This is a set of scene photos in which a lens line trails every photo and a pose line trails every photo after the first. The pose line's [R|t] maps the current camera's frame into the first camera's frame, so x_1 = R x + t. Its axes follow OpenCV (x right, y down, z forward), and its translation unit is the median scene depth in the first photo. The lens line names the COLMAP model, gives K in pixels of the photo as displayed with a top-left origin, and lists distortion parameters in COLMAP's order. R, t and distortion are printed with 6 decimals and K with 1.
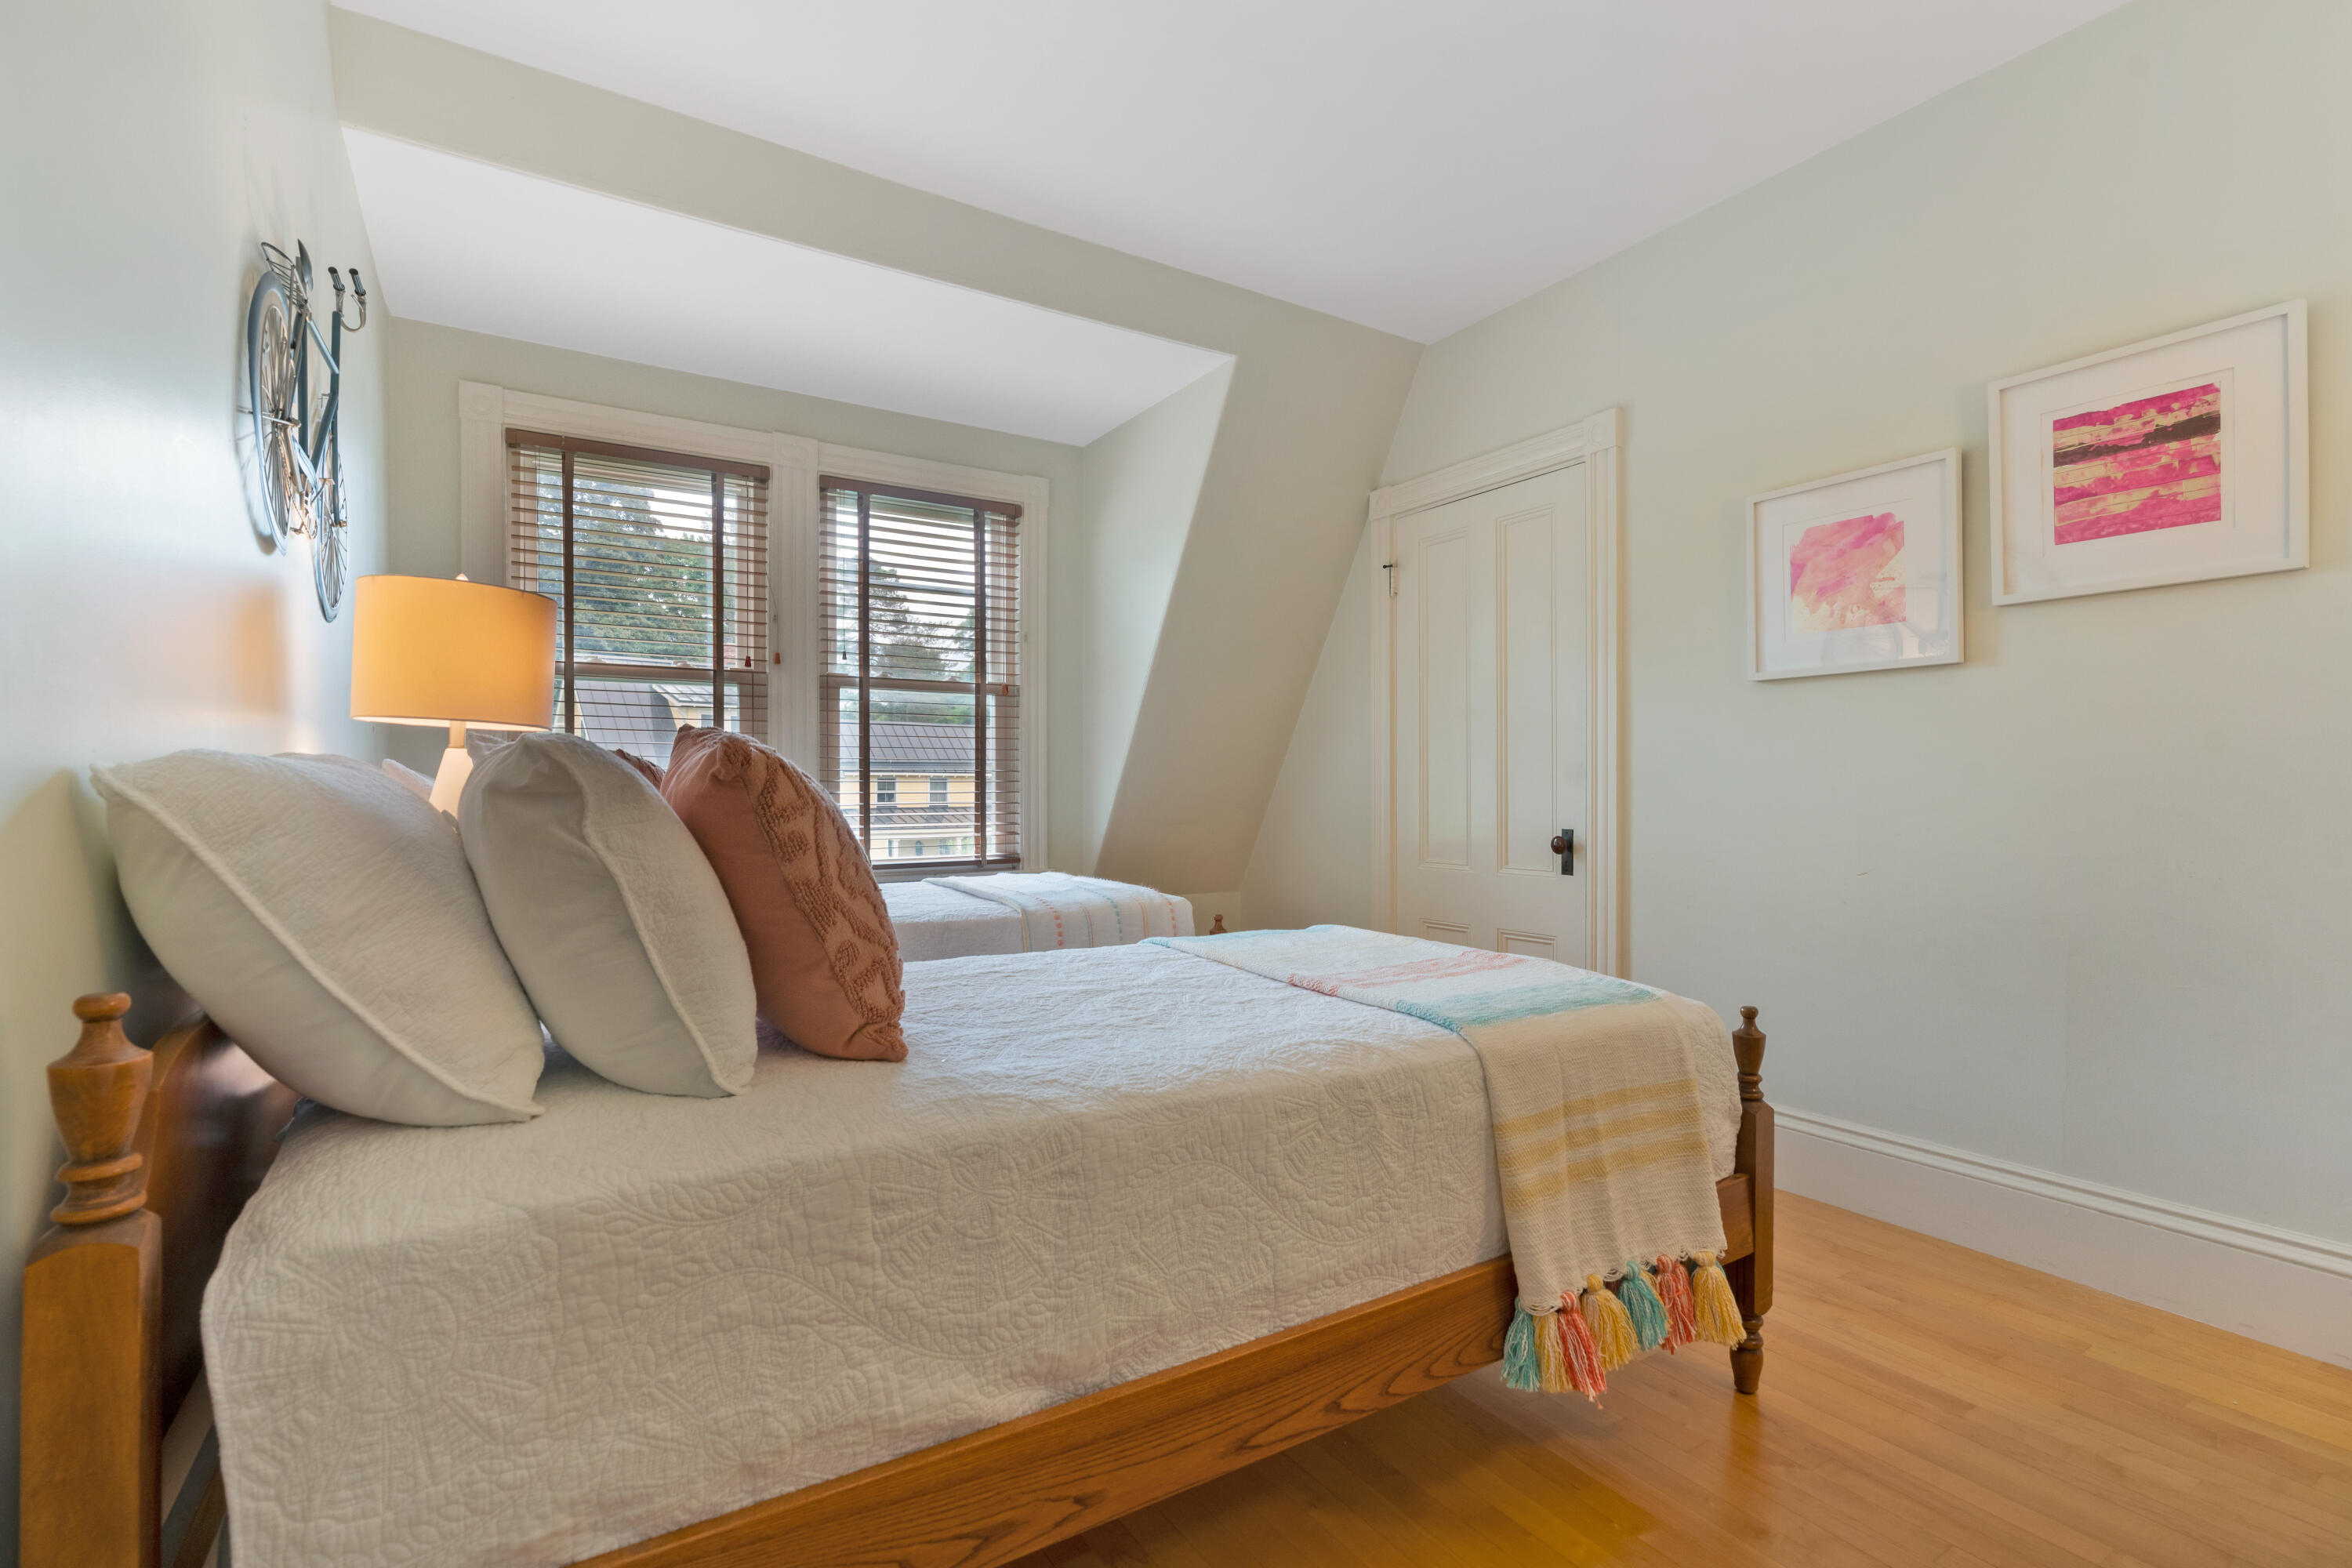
lens RADIAL K [[1072.3, 0, 1176.0], [0, 1072.3, 784.0], [0, 0, 1]] dist [-0.000872, 0.000019]
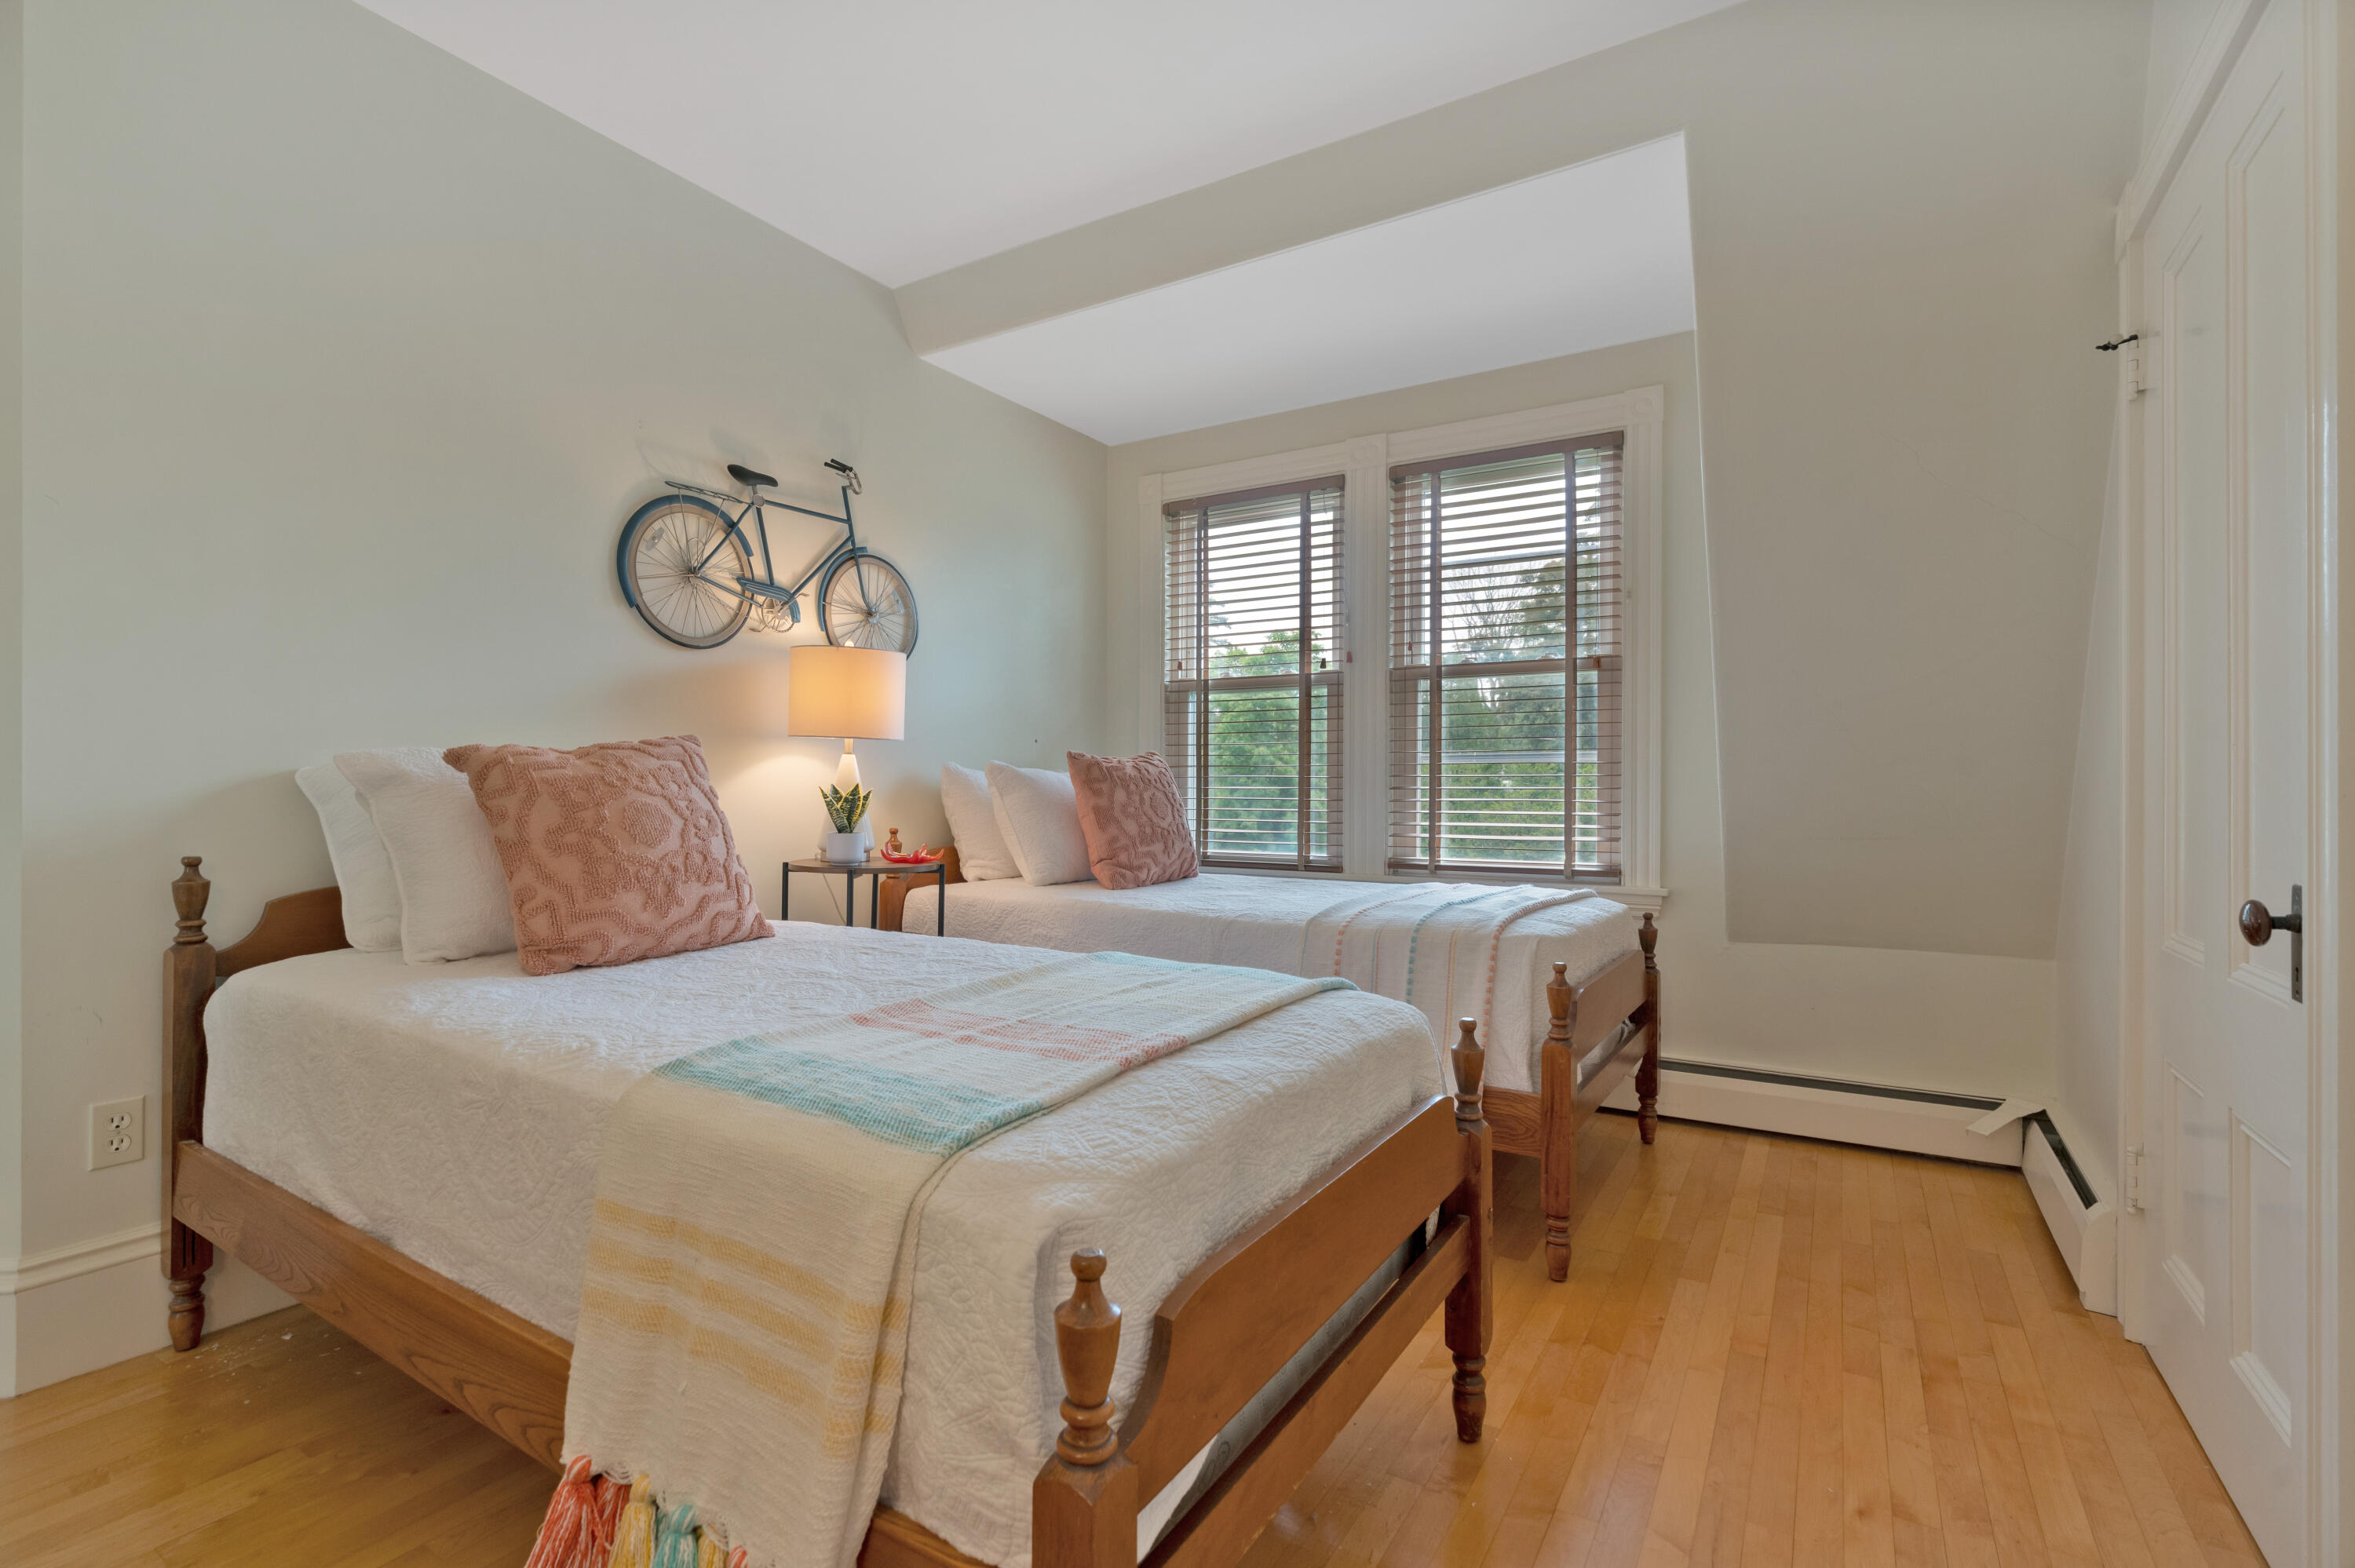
lens RADIAL K [[1053.8, 0, 1177.5], [0, 1053.8, 784.0], [0, 0, 1]] dist [-0.002529, -0.000218]
pose [[0.436025, 0.003778, -0.899926, 0.467647], [-0.001746, 0.999993, 0.003352, 0.001257], [0.899933, 0.000110, 0.436029, 0.409672]]
